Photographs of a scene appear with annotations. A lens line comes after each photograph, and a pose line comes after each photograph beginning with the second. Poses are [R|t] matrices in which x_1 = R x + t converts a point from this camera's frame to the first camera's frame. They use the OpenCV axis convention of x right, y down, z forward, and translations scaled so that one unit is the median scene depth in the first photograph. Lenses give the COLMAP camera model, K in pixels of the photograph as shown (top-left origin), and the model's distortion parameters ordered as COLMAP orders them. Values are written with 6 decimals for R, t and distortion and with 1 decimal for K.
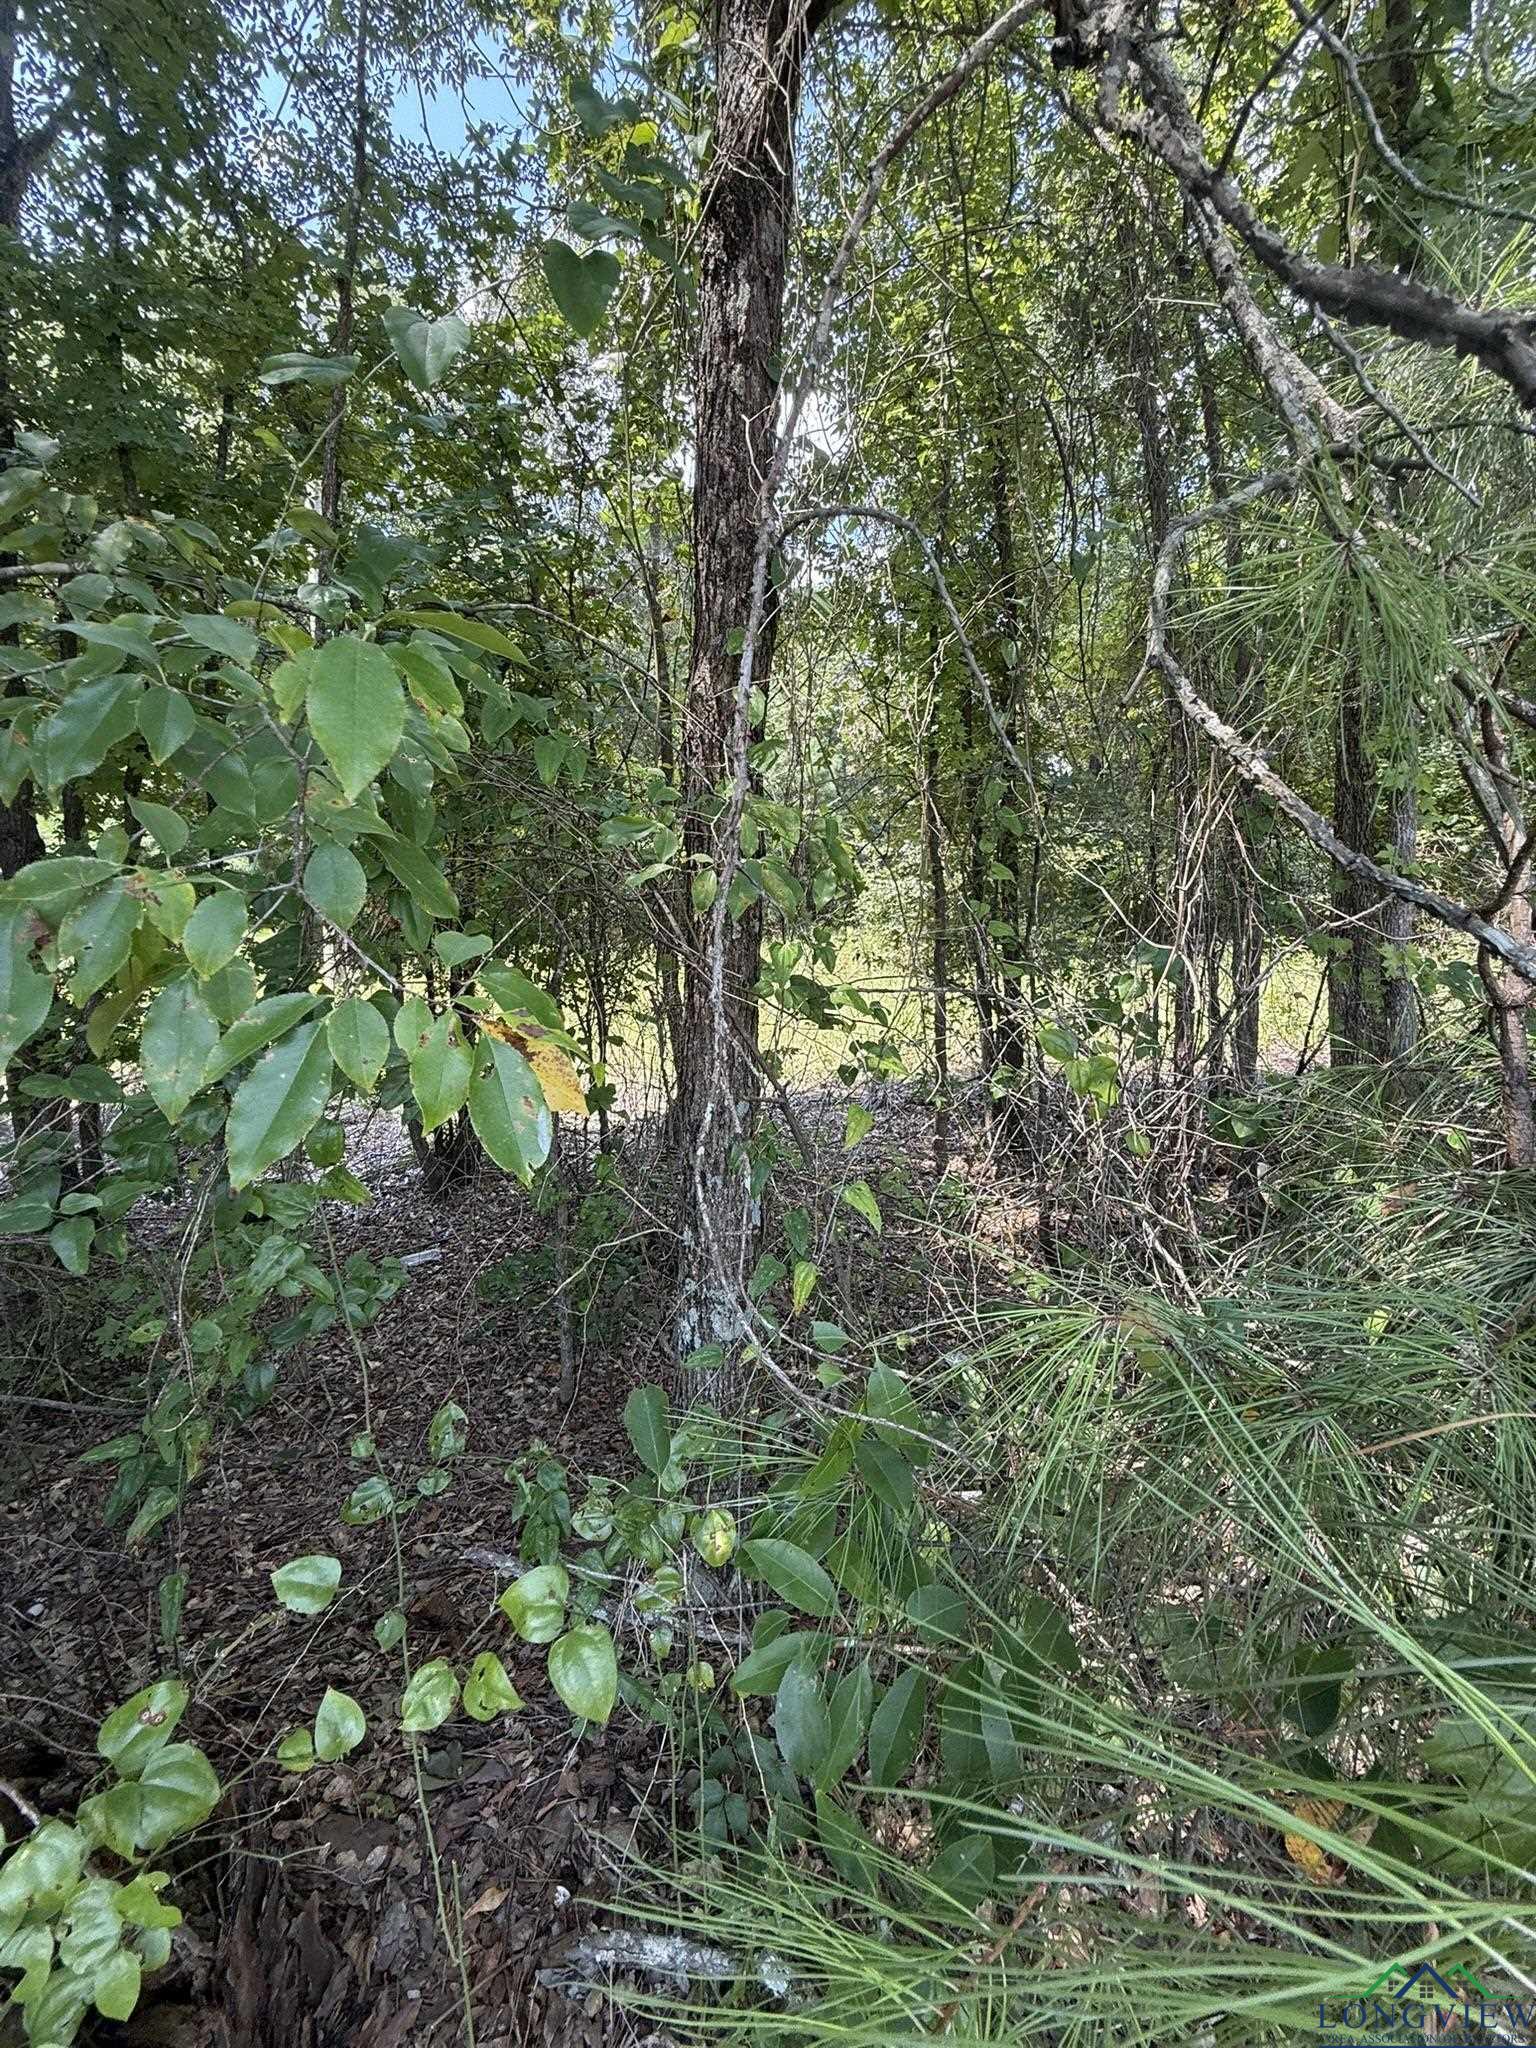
lens RADIAL K [[817.2, 0, 769.2], [0, 817.2, 1025.1], [0, 0, 1]] dist [0.004064, -0.000038]
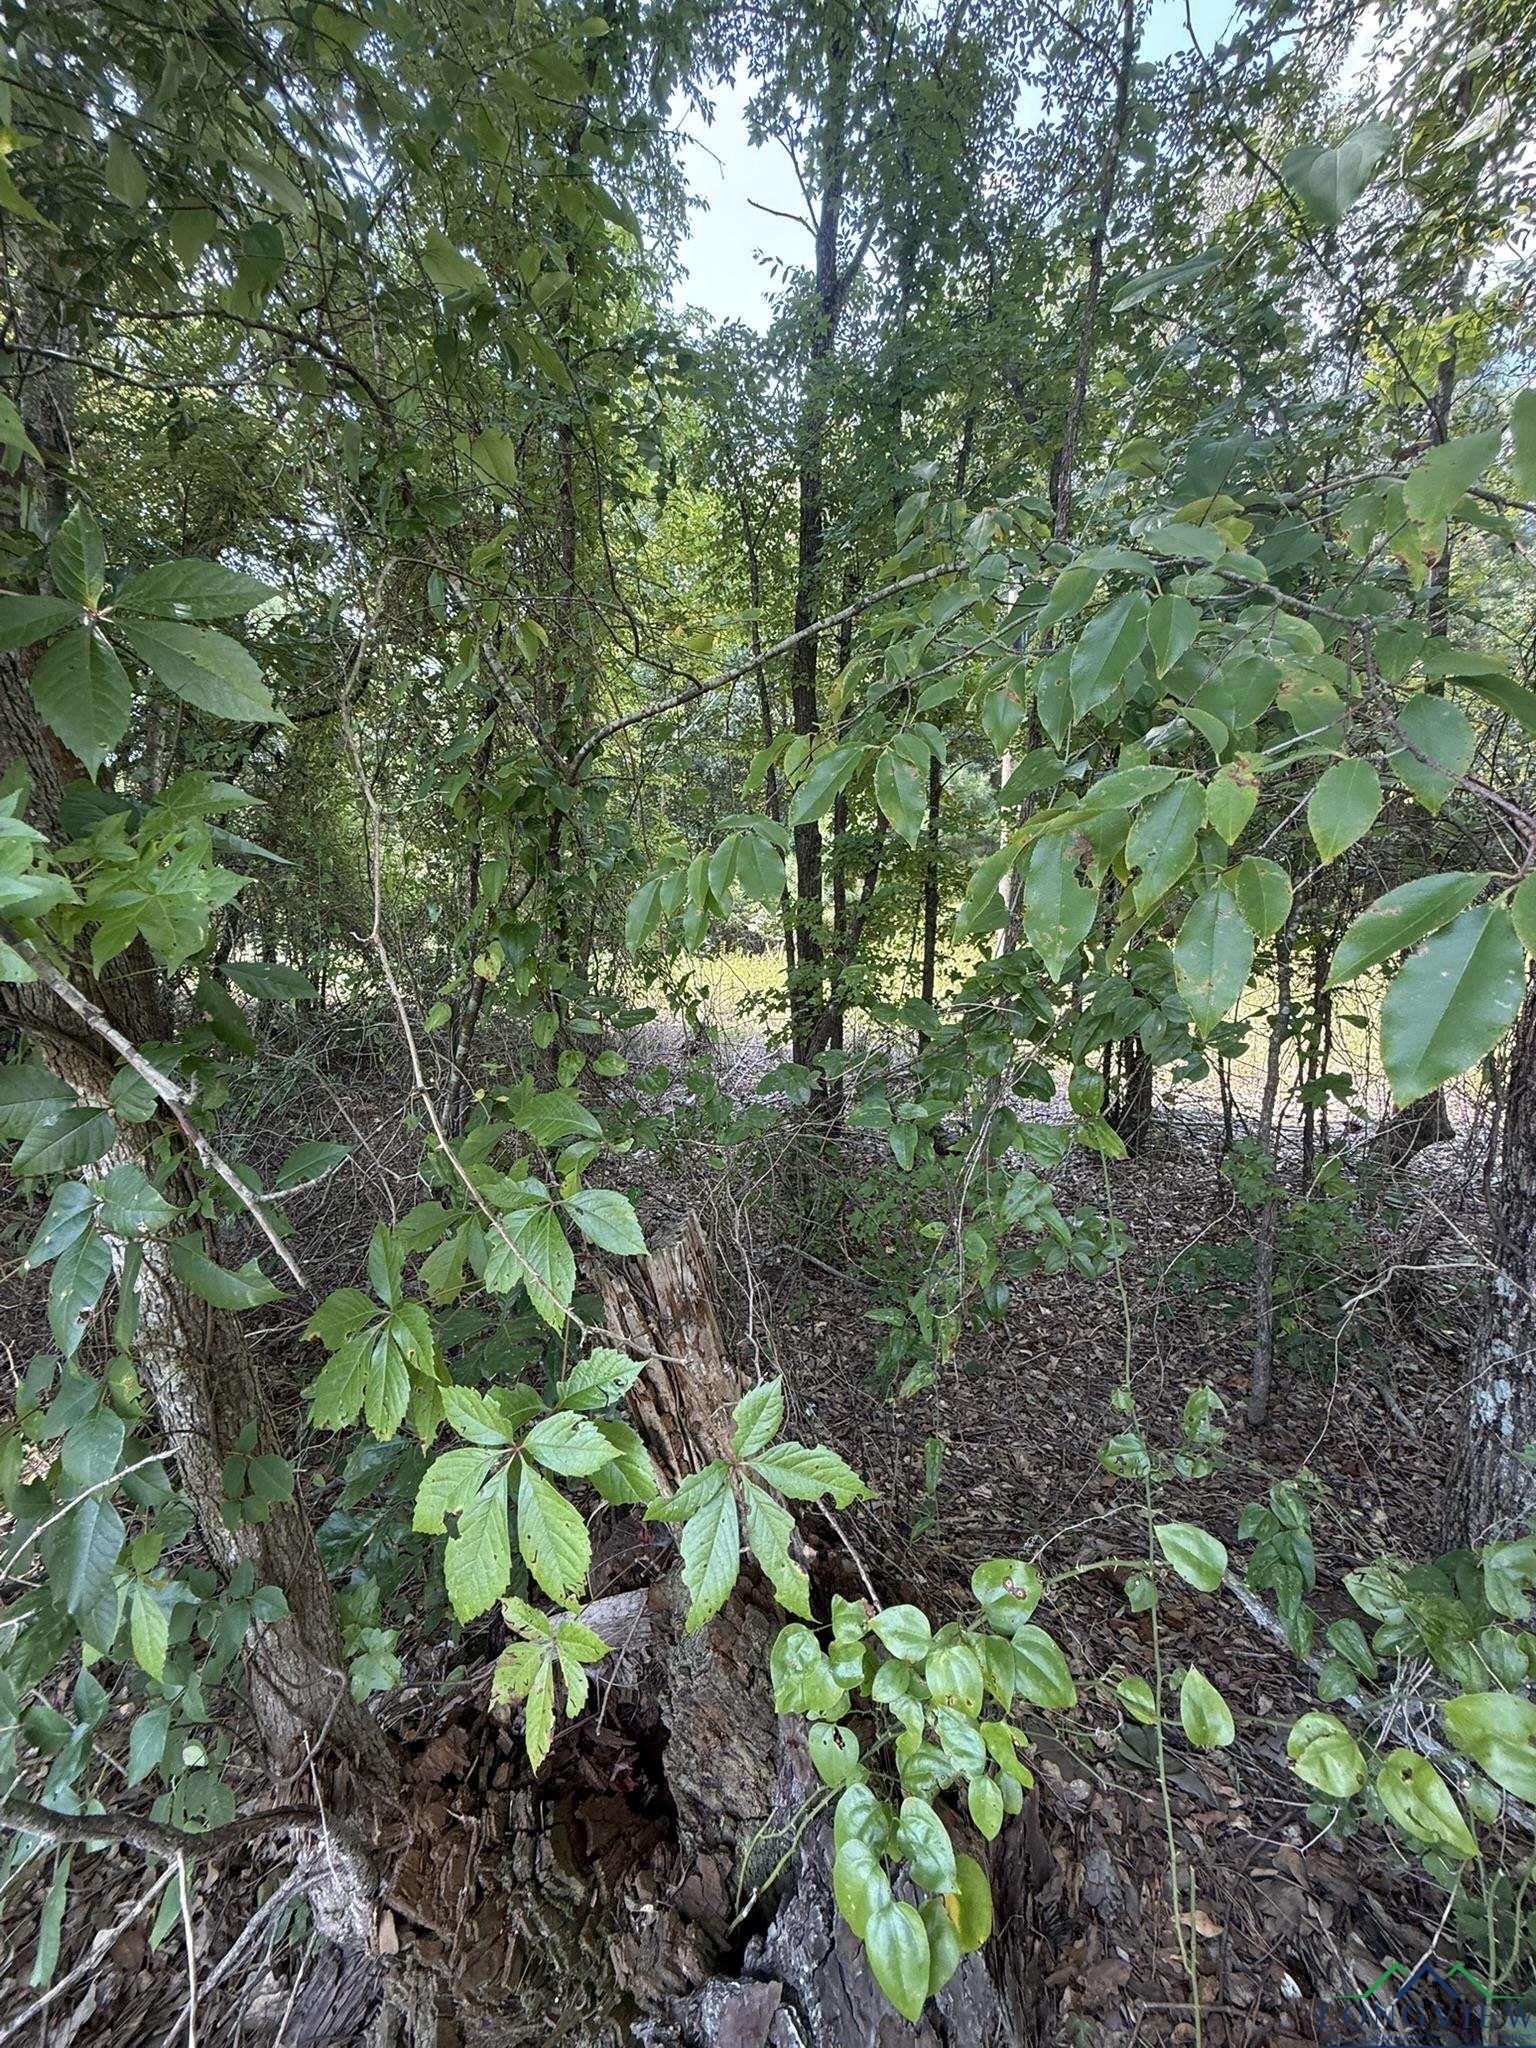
lens RADIAL K [[817.2, 0, 781.0], [0, 817.2, 1023.4], [0, 0, 1]] dist [0.004064, -0.000038]
pose [[0.733321, 0.089532, -0.673961, -0.137062], [-0.064210, 0.995981, 0.062446, 0.018910], [0.676844, -0.002518, 0.736123, -0.005938]]
